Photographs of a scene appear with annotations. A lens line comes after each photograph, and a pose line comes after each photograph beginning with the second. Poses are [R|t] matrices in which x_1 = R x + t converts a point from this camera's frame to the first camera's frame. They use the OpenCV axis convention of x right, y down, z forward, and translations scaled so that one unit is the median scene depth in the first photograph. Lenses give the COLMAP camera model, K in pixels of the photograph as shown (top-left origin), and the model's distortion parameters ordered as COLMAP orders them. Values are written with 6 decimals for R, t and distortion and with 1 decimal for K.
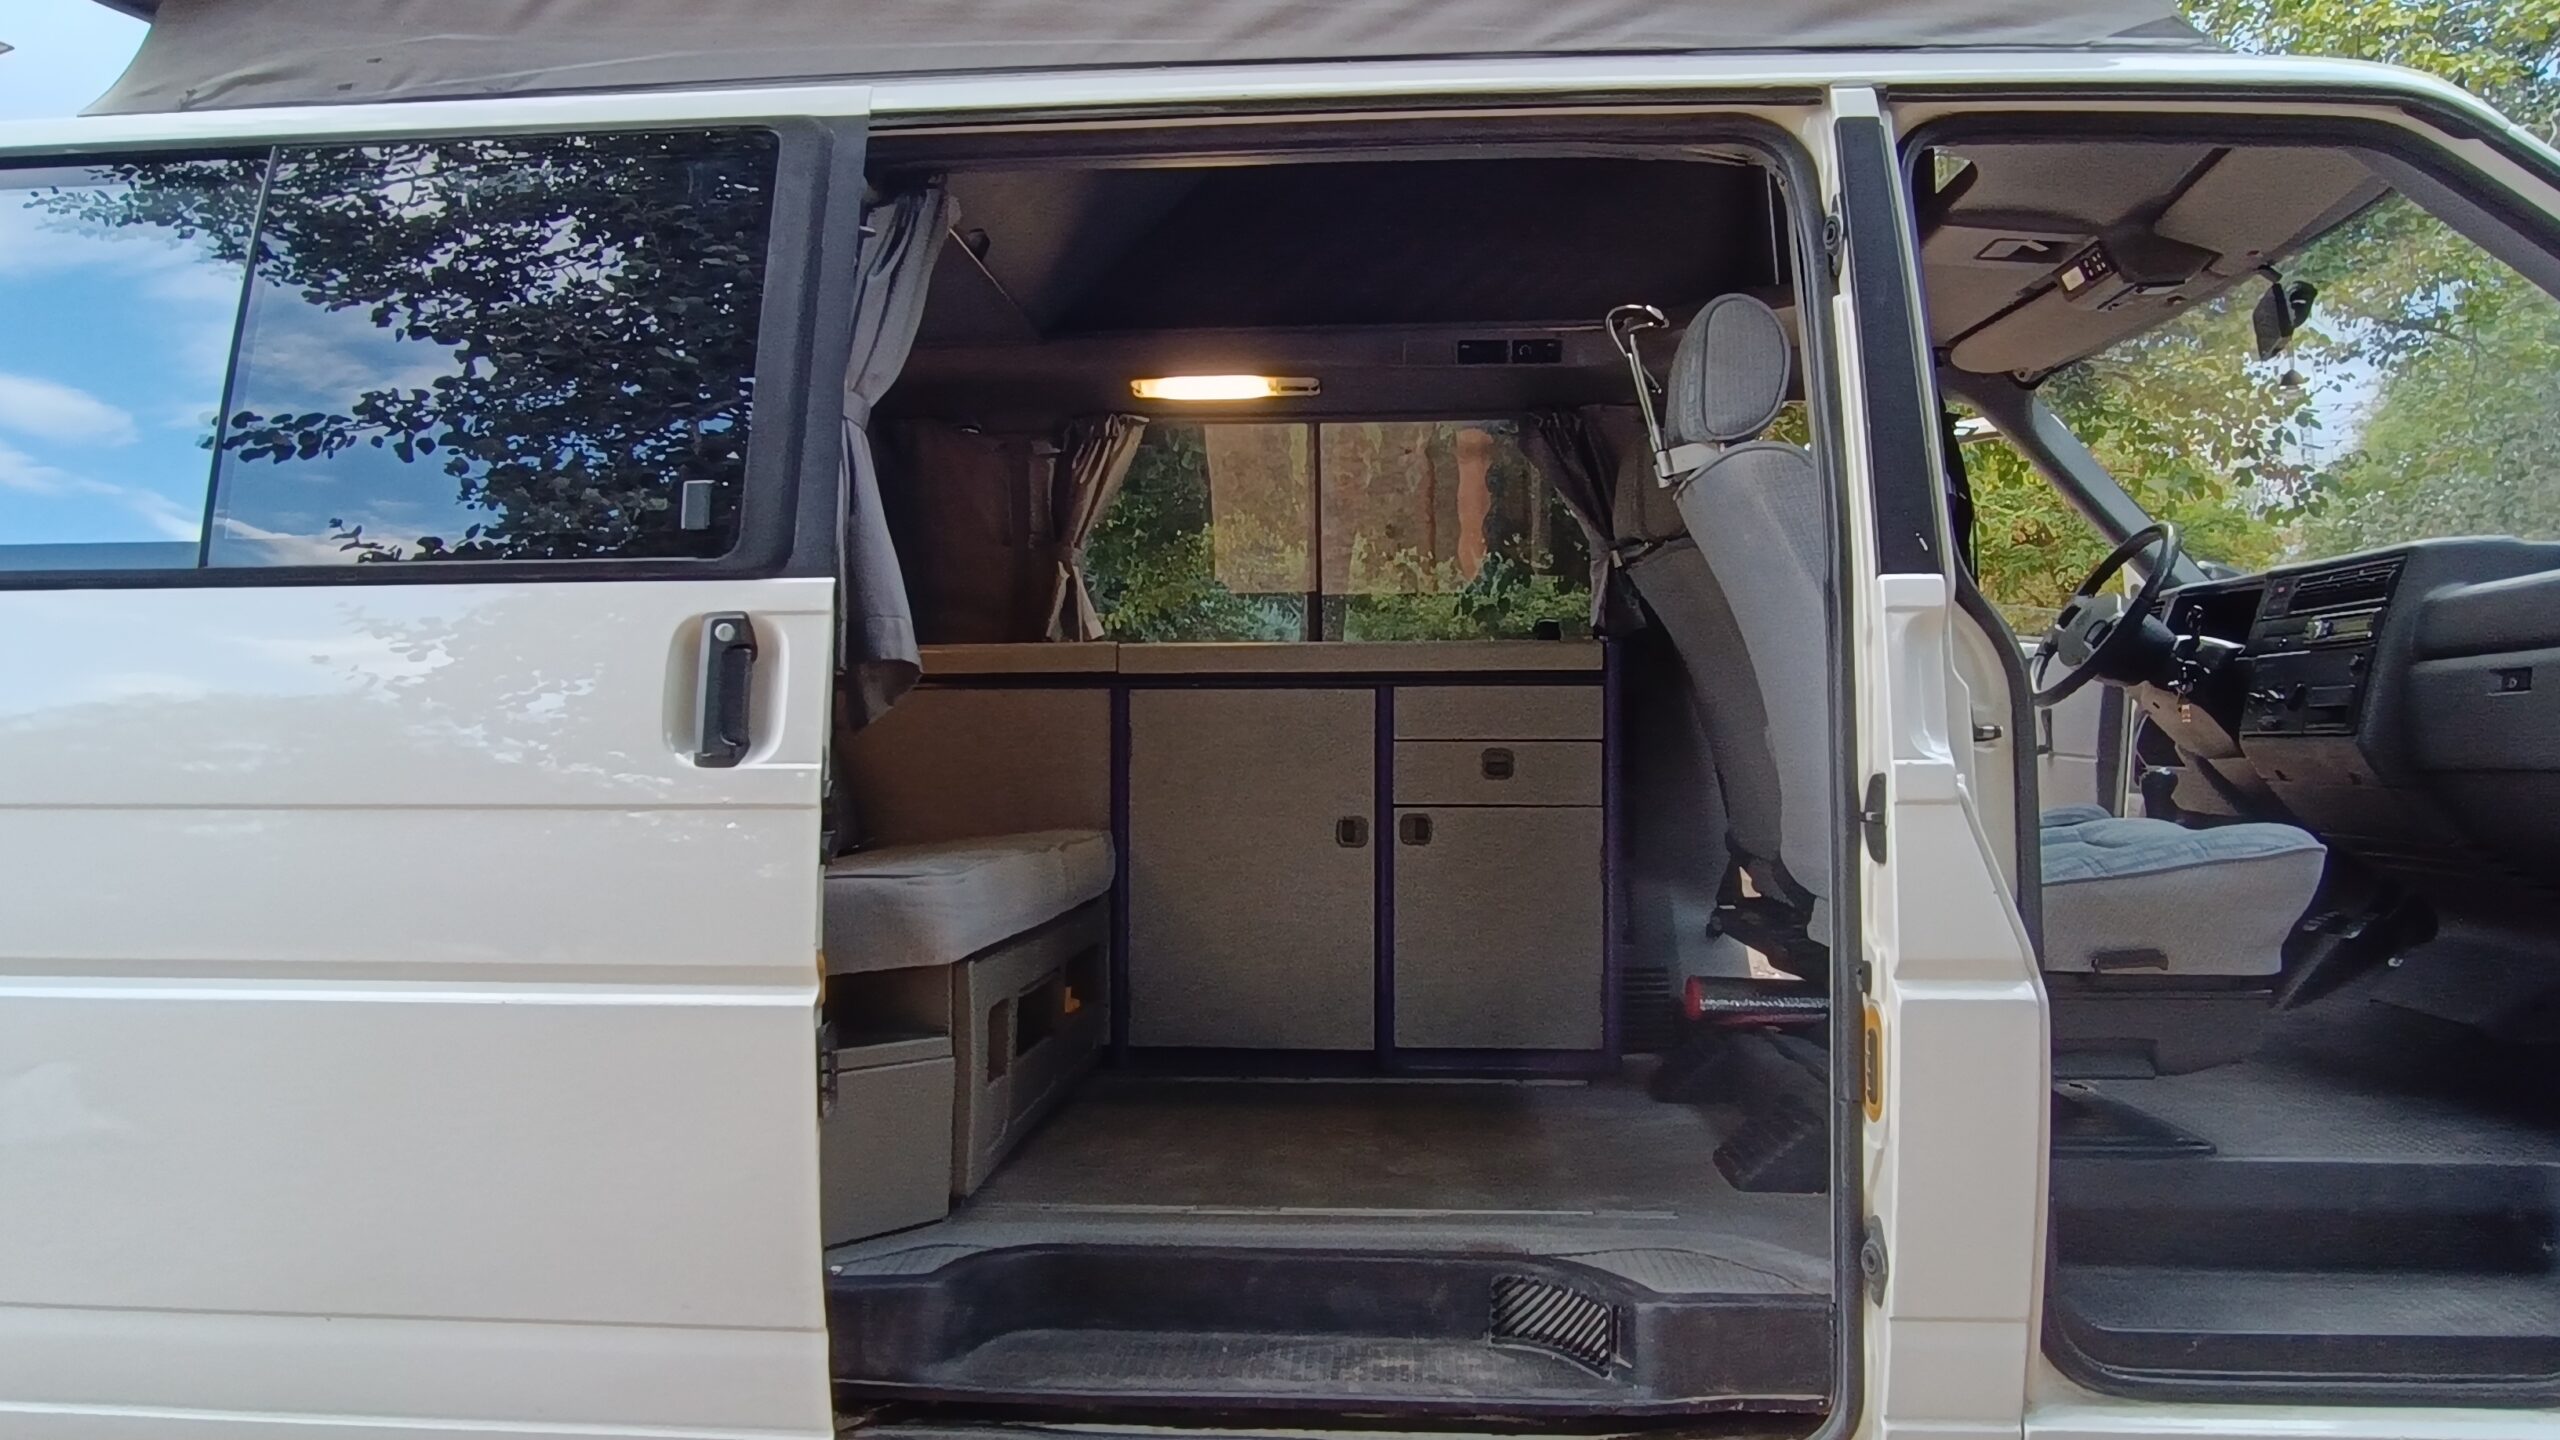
lens RADIAL K [[1692.2, 0, 1280.0], [0, 1692.2, 720.0], [0, 0, 1]] dist [-0.032726, -0.000015]
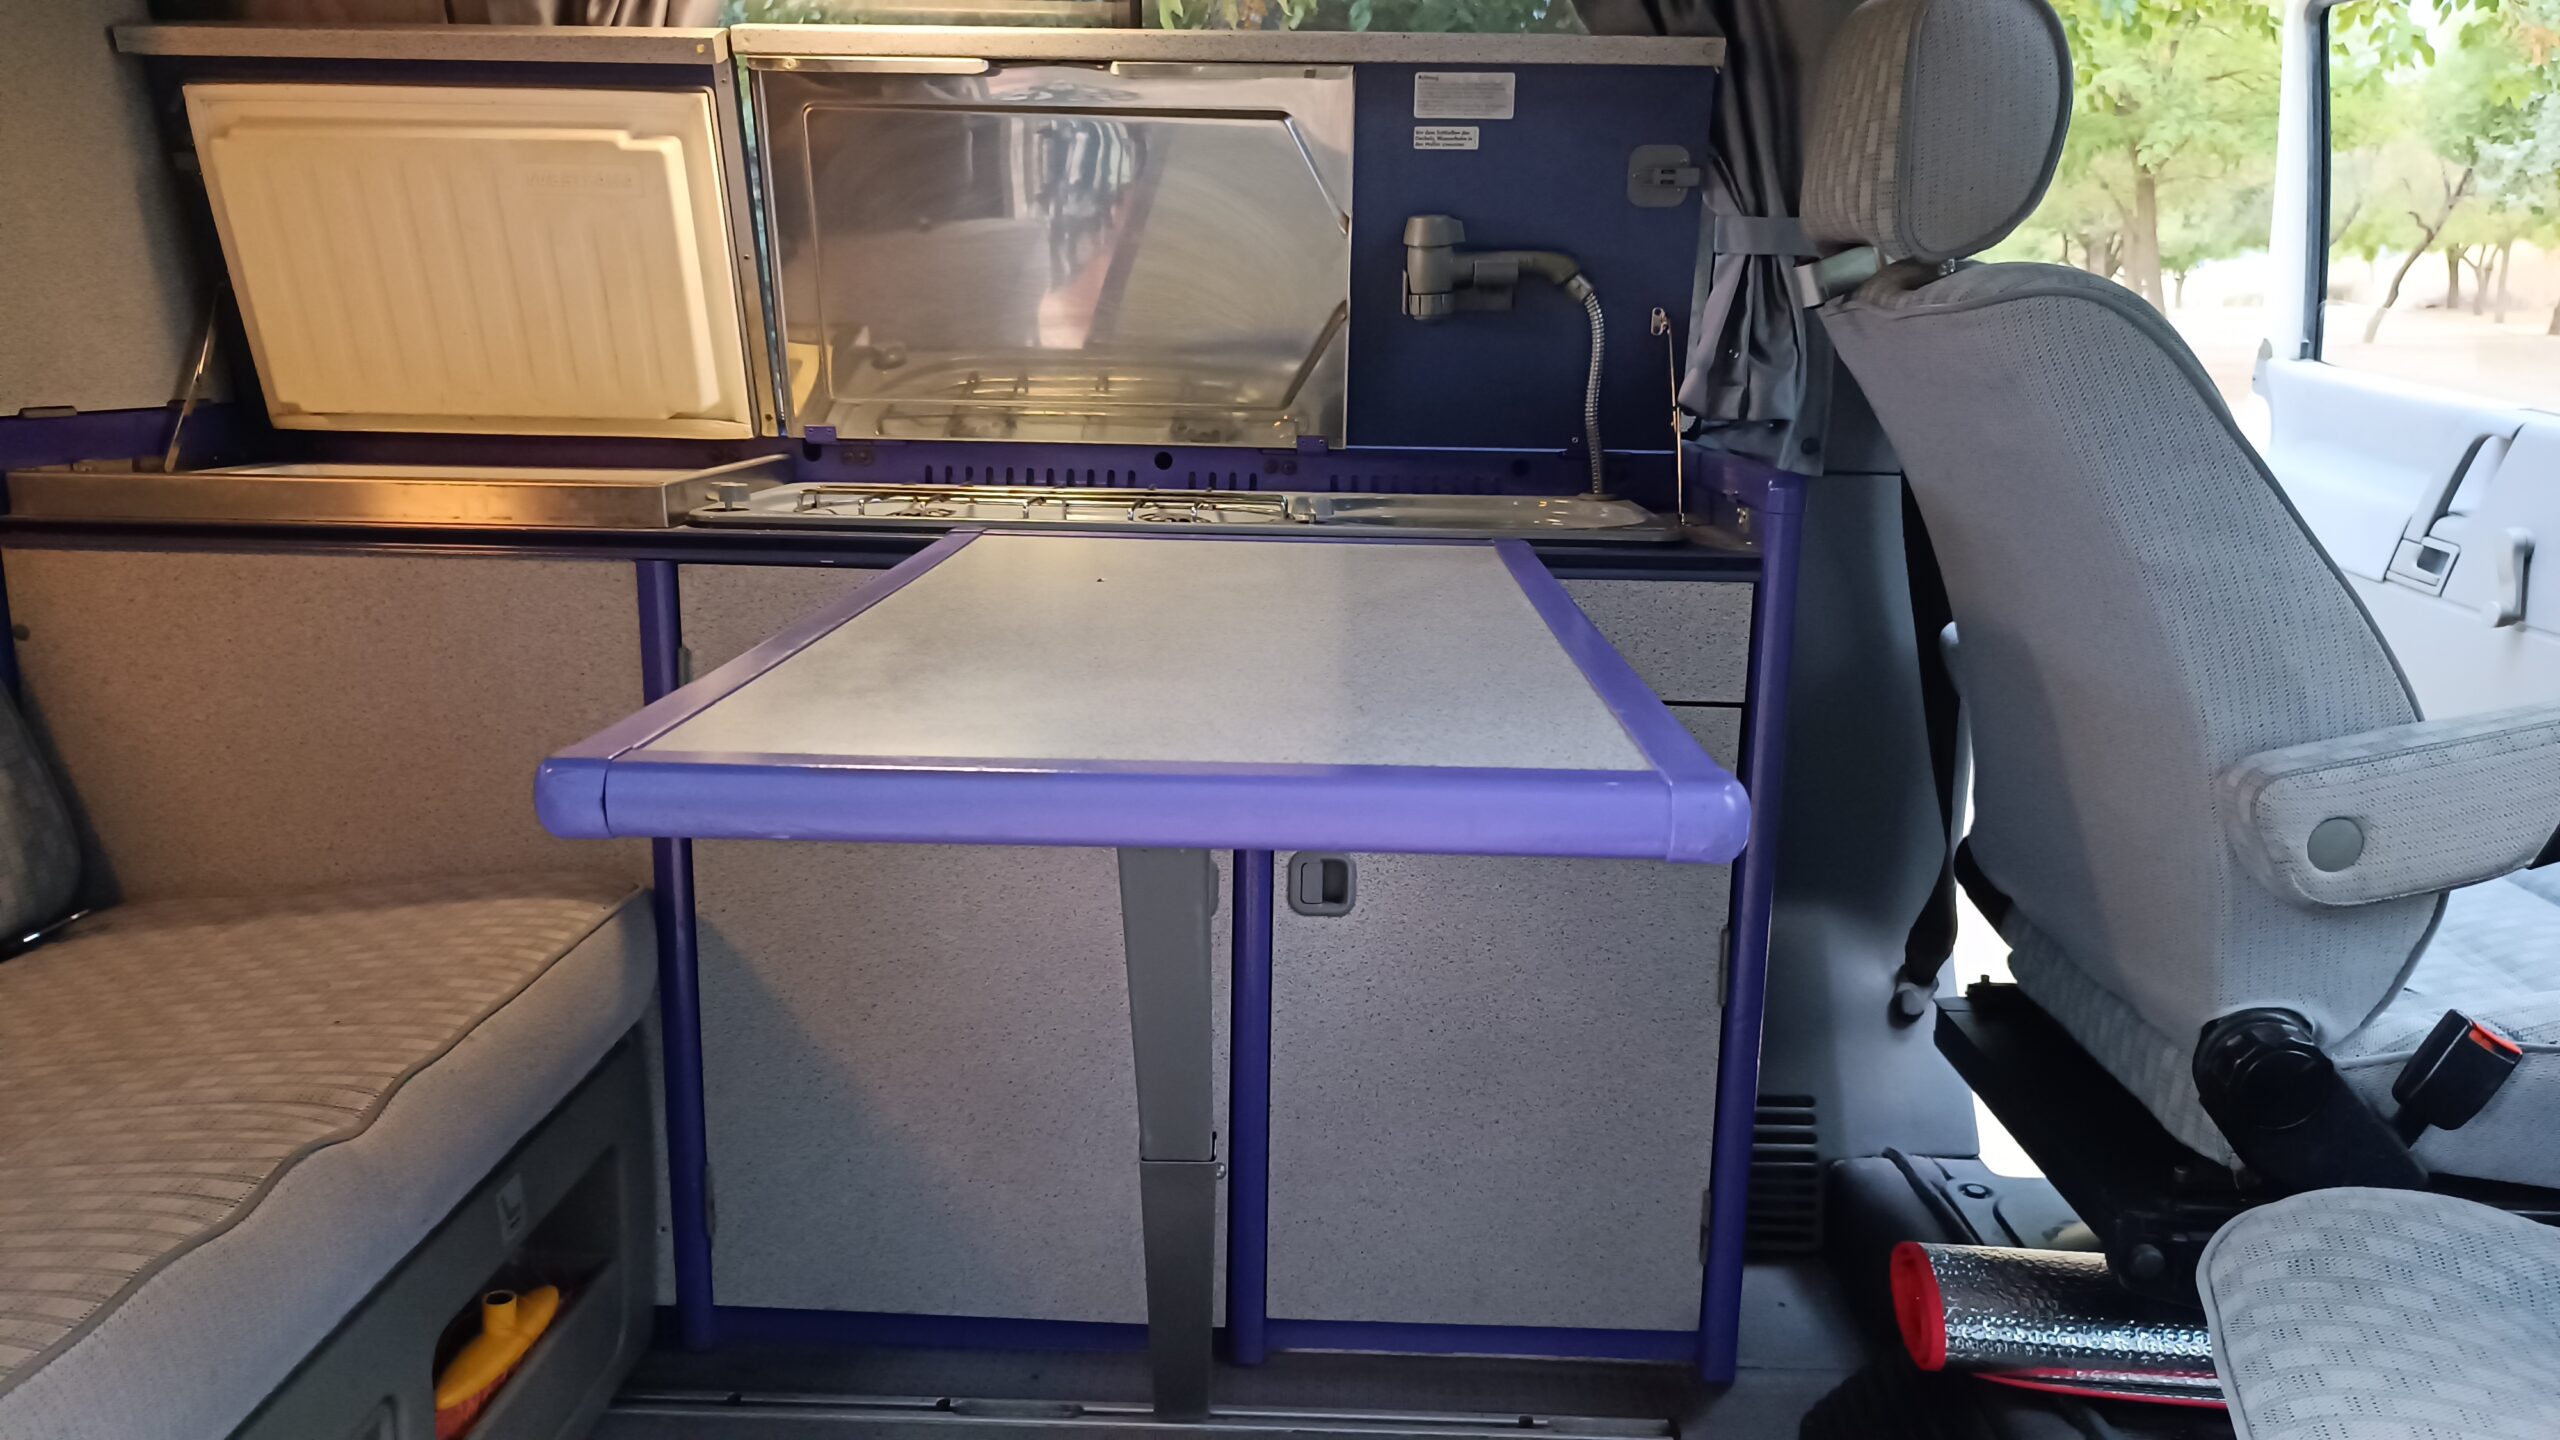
lens RADIAL K [[1855.9, 0, 1280.0], [0, 1855.9, 720.0], [0, 0, 1]] dist [-0.002454, -0.000077]
pose [[0.999019, 0.009480, 0.043262, 0.046357], [-0.019009, 0.974054, 0.225516, -0.091201], [-0.040002, -0.226117, 0.973278, 0.519147]]
